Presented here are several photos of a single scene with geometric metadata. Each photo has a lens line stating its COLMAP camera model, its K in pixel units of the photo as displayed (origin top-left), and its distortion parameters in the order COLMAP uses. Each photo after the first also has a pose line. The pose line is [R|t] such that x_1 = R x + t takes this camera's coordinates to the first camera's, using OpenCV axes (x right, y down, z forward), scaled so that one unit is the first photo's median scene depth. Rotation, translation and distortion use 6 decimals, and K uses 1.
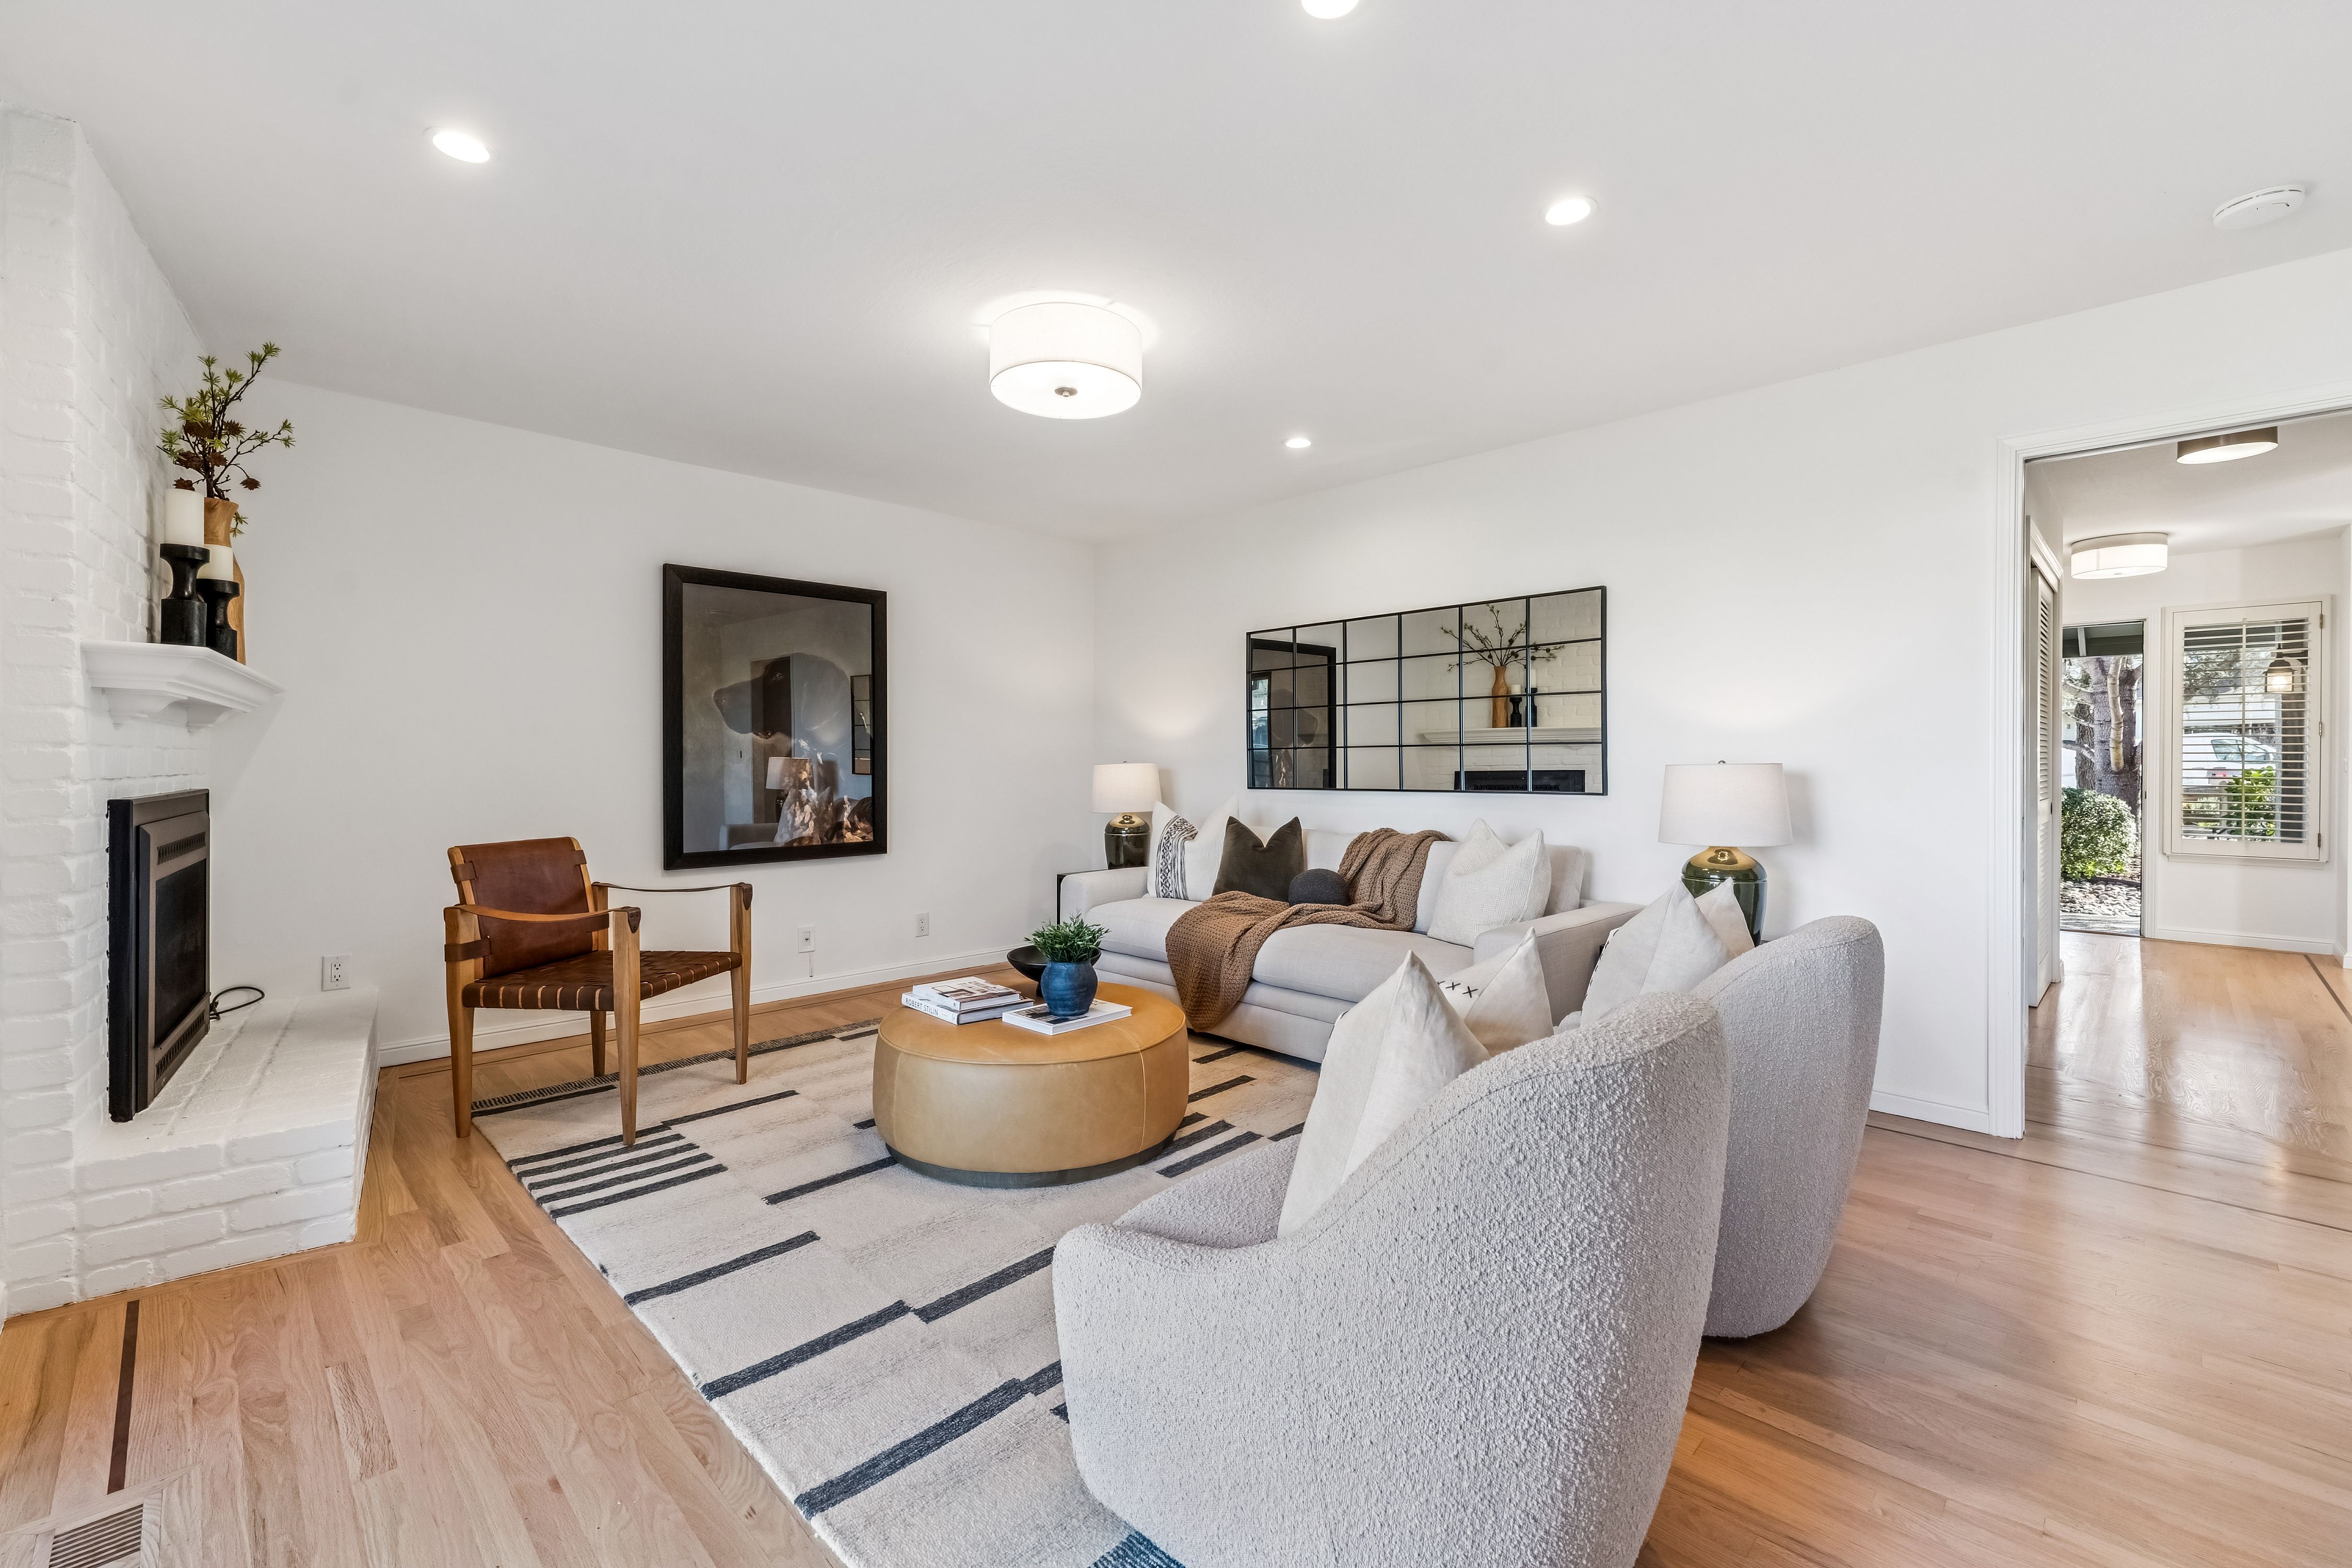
lens RADIAL K [[982.3, 0, 1175.0], [0, 982.3, 765.3], [0, 0, 1]] dist [-0.002769, -0.001144]
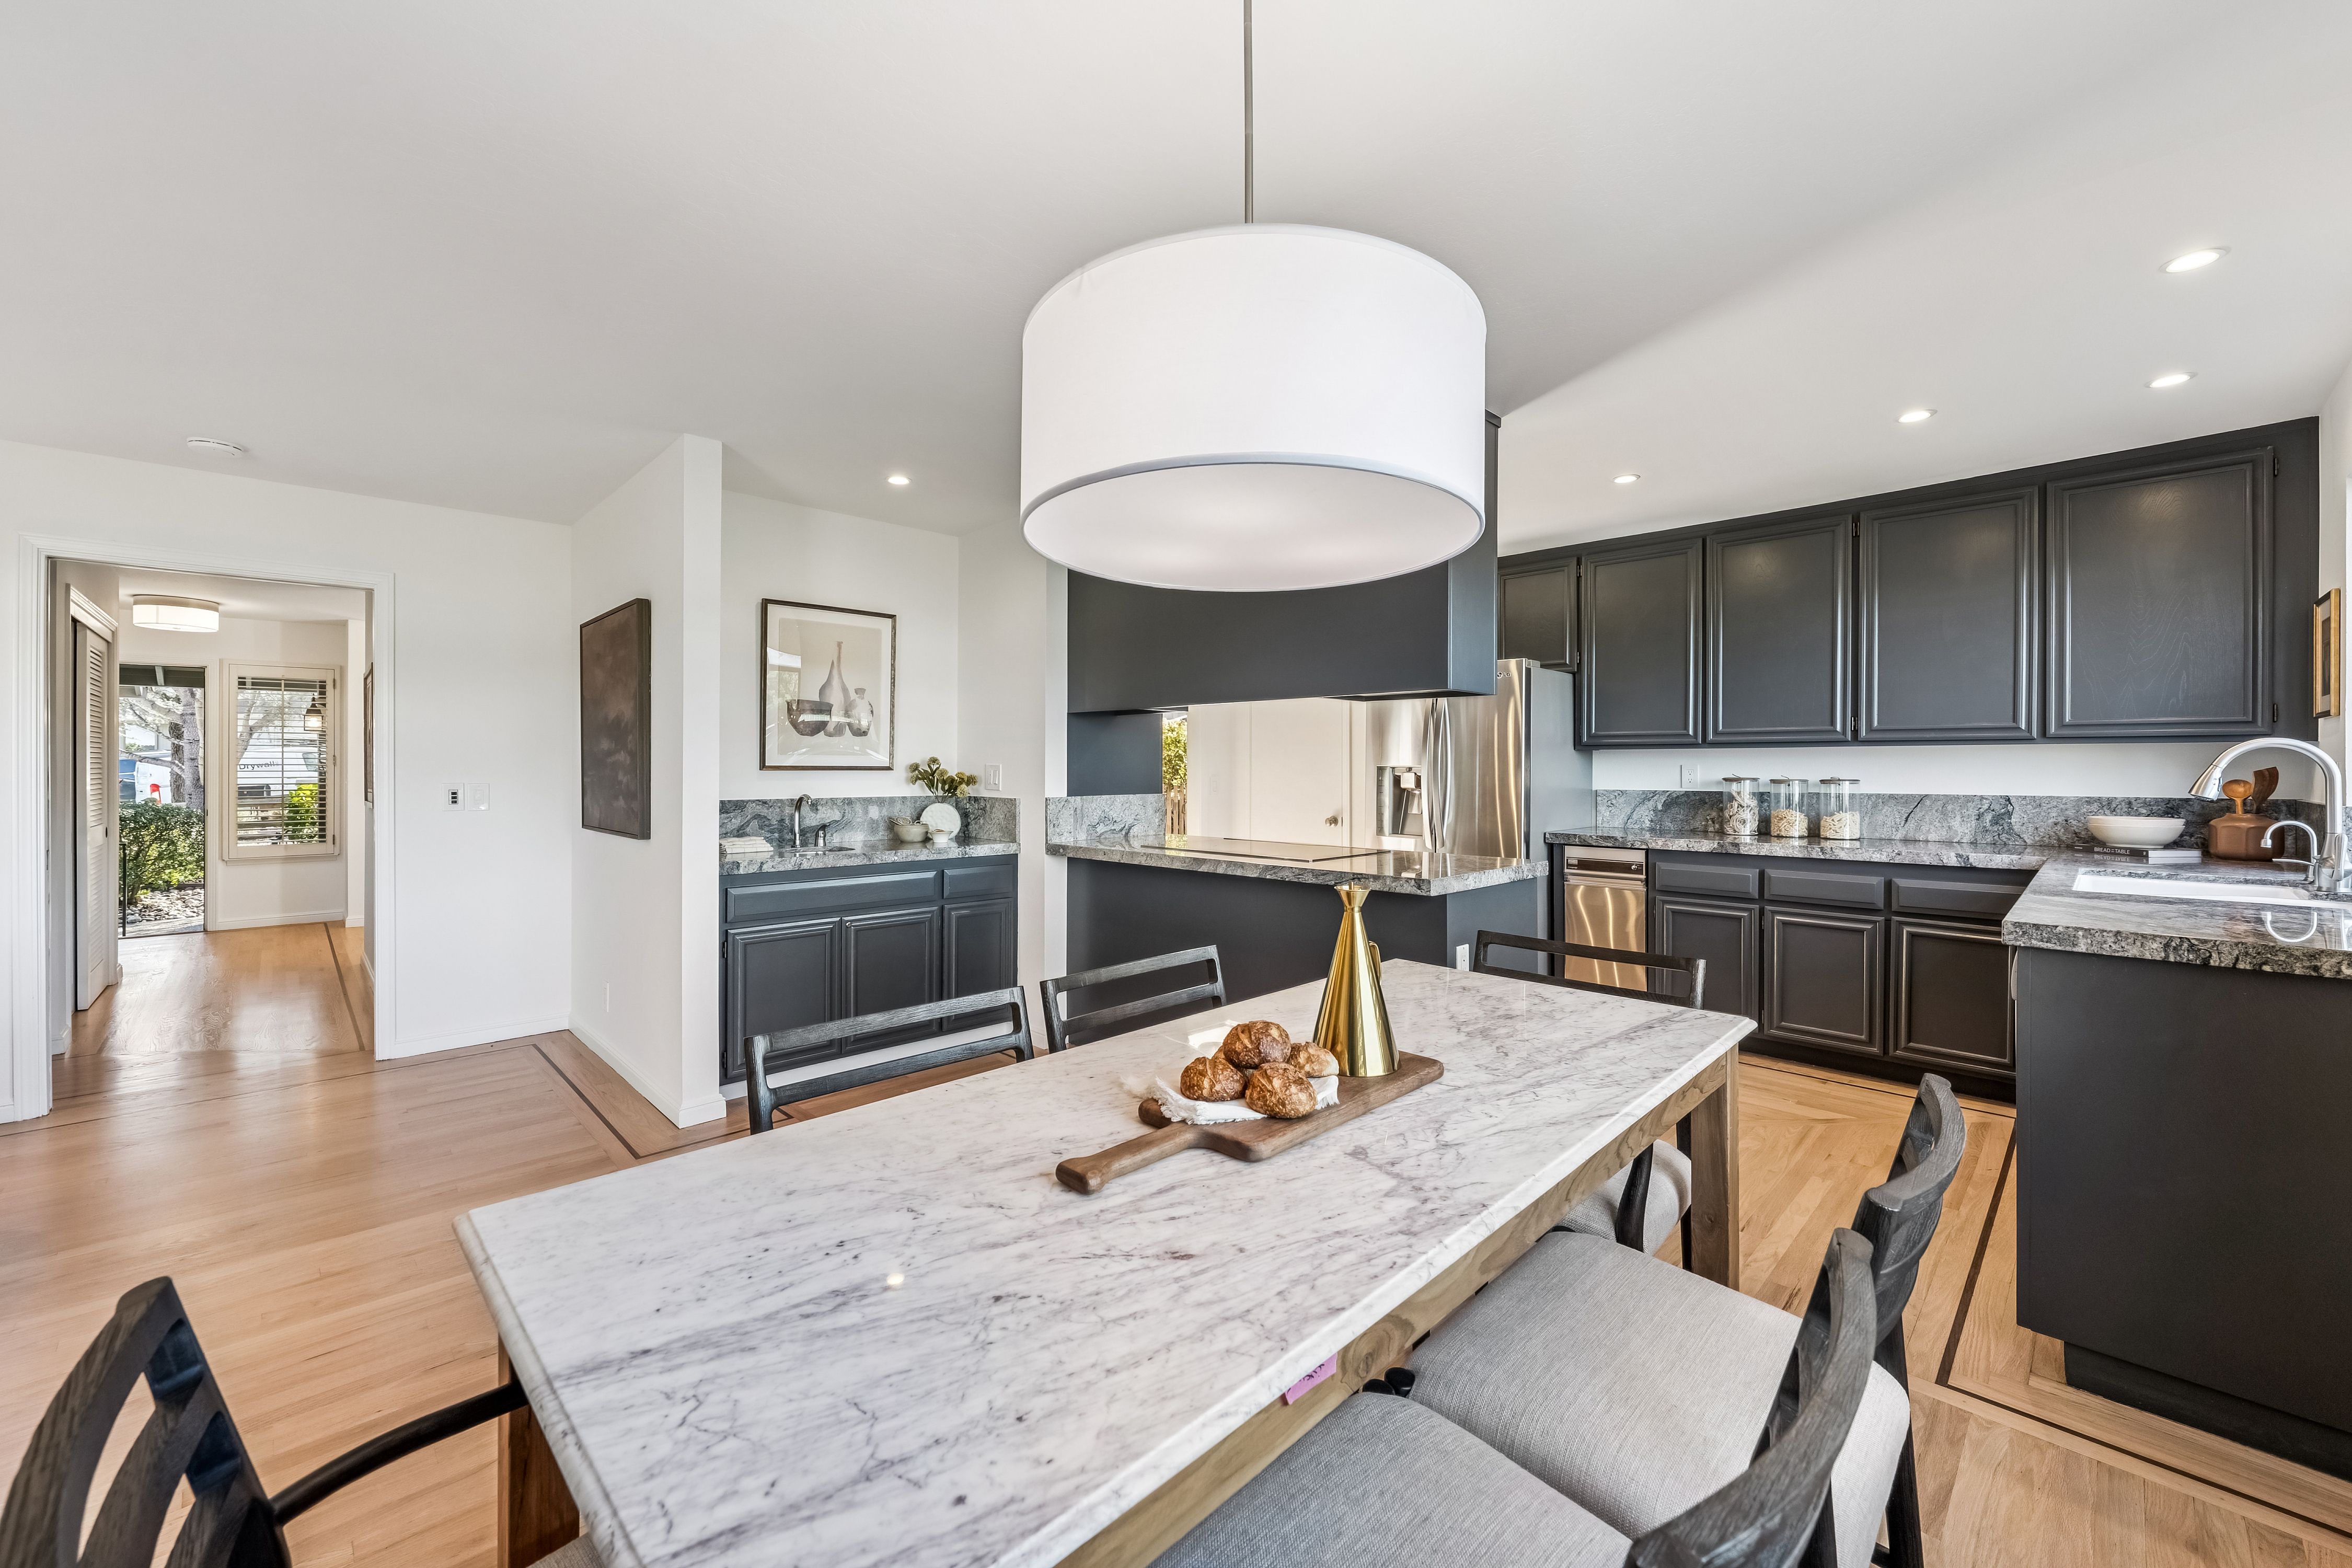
lens RADIAL K [[943.8, 0, 1197.8], [0, 943.8, 765.8], [0, 0, 1]] dist [0.000267, 0.000021]
pose [[0.018760, -0.002130, 0.999822, -0.238754], [0.003006, 0.999993, 0.002074, -0.043245], [-0.999820, 0.002967, 0.018766, -0.393869]]
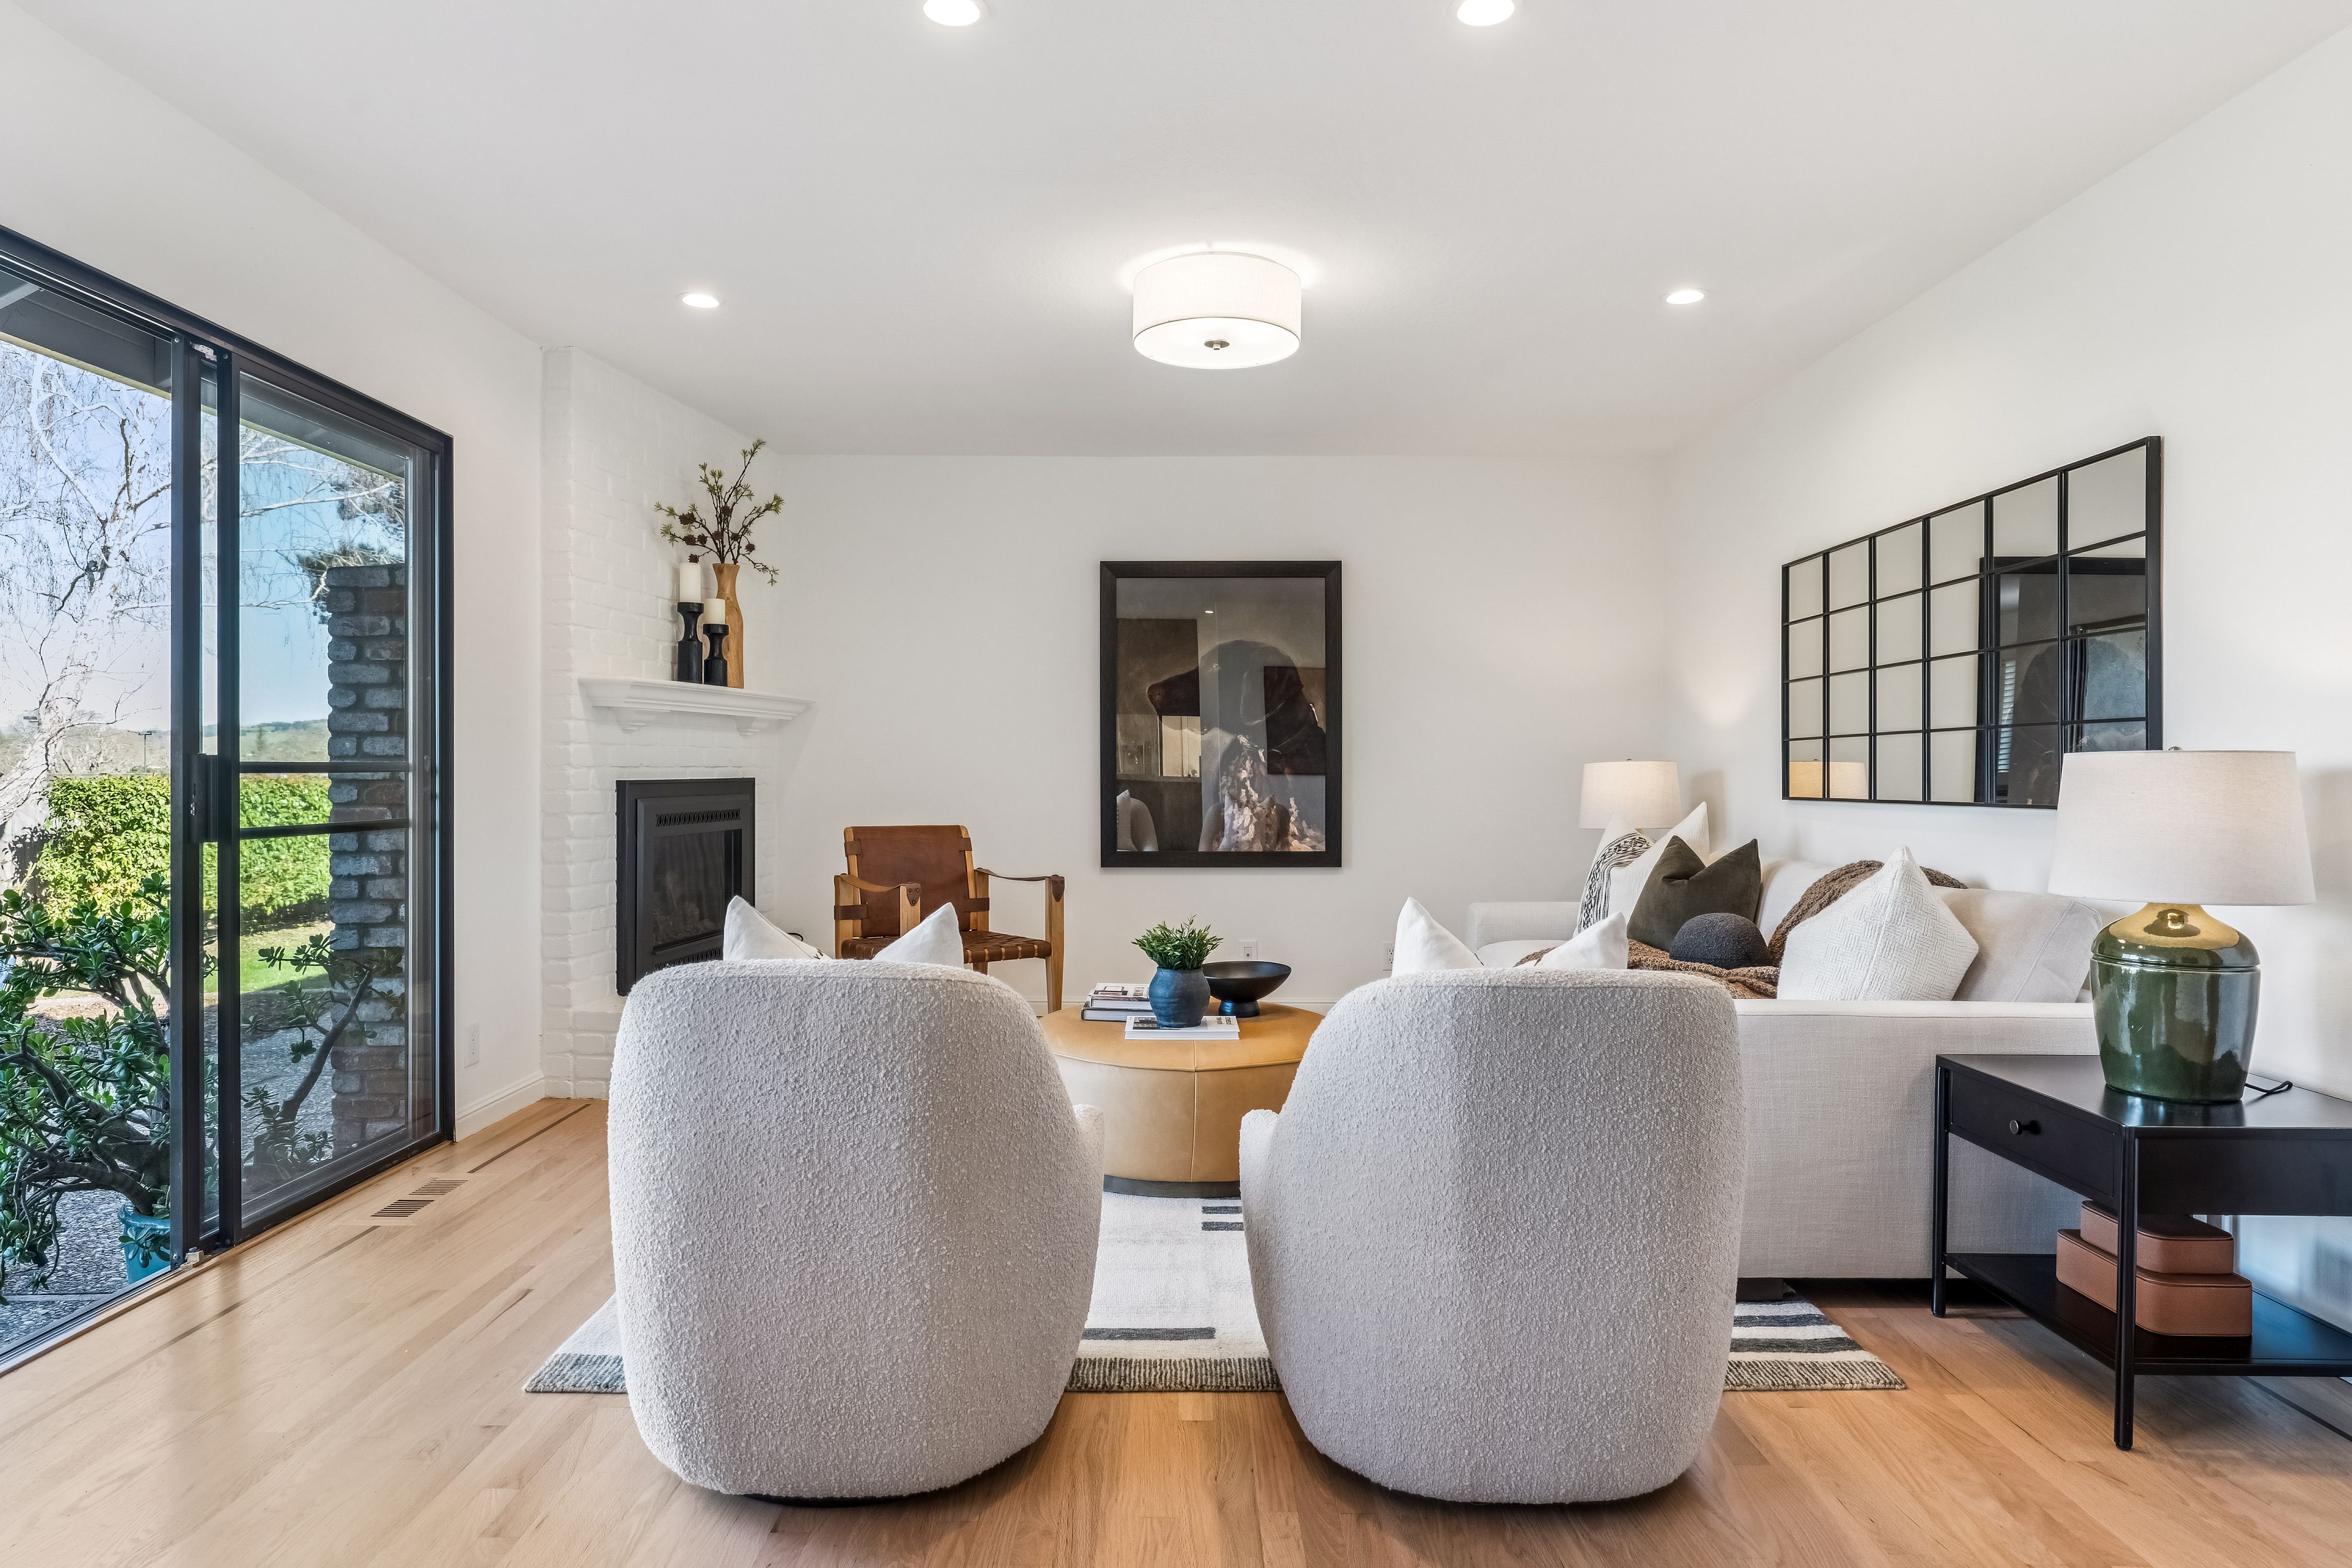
lens RADIAL K [[1387.9, 0, 1172.9], [0, 1387.9, 778.7], [0, 0, 1]] dist [-0.008352, 0.002456]
pose [[0.709319, 0.007821, -0.704844, 0.673576], [-0.005408, 0.999969, 0.005654, 0.010373], [0.704867, -0.000199, 0.709340, 0.058864]]
